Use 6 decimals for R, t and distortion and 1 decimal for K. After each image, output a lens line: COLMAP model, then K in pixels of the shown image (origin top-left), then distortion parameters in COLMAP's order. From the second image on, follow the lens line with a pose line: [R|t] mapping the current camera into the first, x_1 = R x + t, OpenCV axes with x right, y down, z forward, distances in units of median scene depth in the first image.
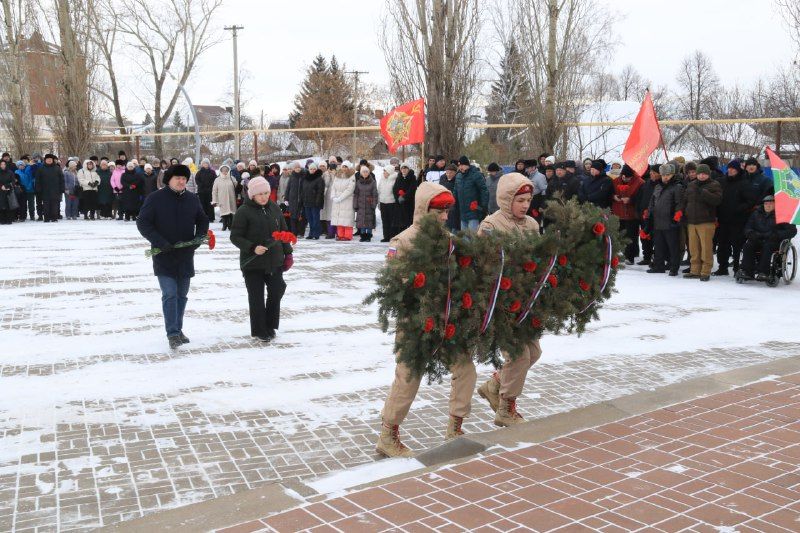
lens RADIAL K [[1109.5, 0, 401.2], [0, 1109.5, 263.9], [0, 0, 1]] dist [0.134378, 0.000000]
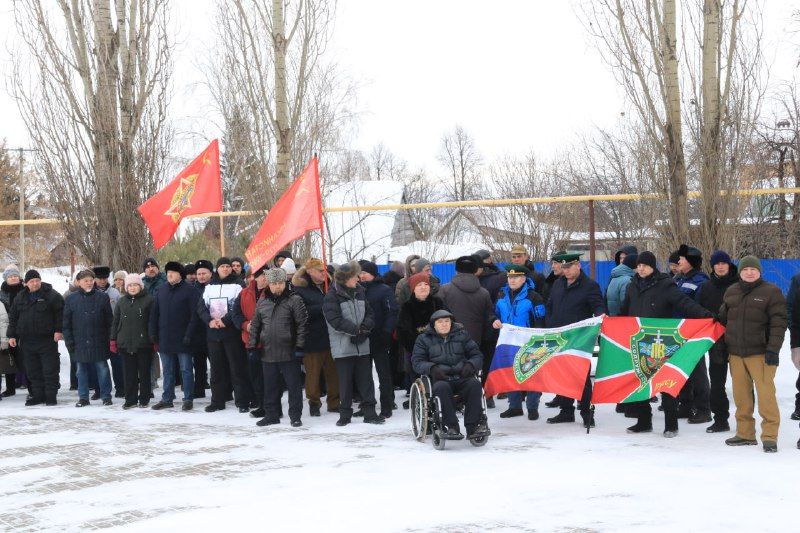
lens RADIAL K [[832.8, 0, 401.1], [0, 832.8, 270.4], [0, 0, 1]] dist [0.003787, 0.000000]
pose [[0.967116, -0.041007, 0.251009, 0.064234], [0.058750, 0.996245, -0.063602, -0.045423], [-0.247458, 0.076258, 0.965893, 0.434647]]
